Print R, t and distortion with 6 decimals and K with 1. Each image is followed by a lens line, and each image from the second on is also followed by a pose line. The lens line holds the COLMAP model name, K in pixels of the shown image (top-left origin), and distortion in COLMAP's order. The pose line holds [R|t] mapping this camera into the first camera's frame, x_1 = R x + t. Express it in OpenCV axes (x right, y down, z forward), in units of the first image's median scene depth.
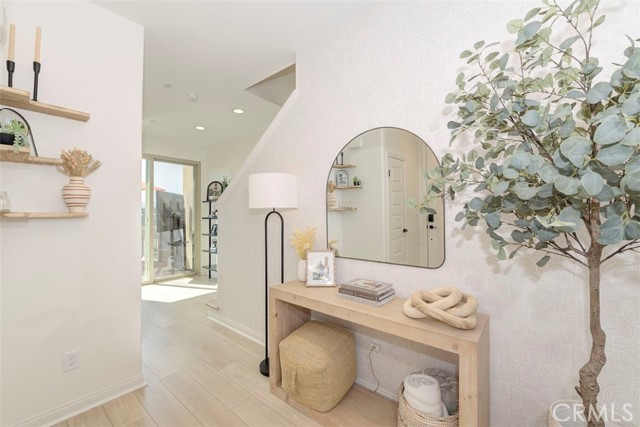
lens RADIAL K [[259.8, 0, 319.8], [0, 259.8, 210.5], [0, 0, 1]] dist [-0.001653, 0.000013]
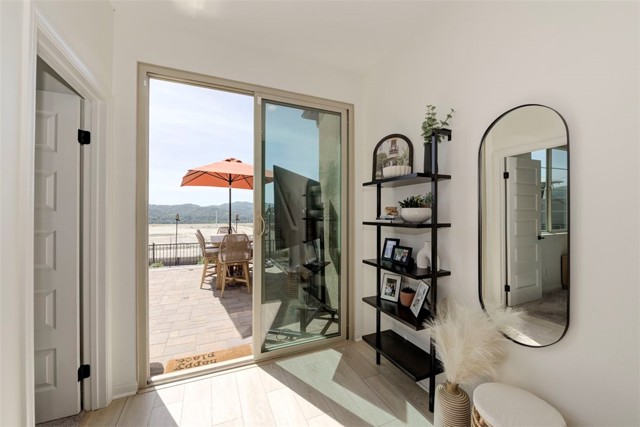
lens RADIAL K [[250.2, 0, 315.9], [0, 250.2, 213.0], [0, 0, 1]] dist [0.000354, -0.000639]
pose [[0.887855, -0.001361, -0.460121, -0.325870], [0.004416, 0.999975, 0.005563, 0.010411], [0.460101, -0.006971, 0.887839, 0.586195]]
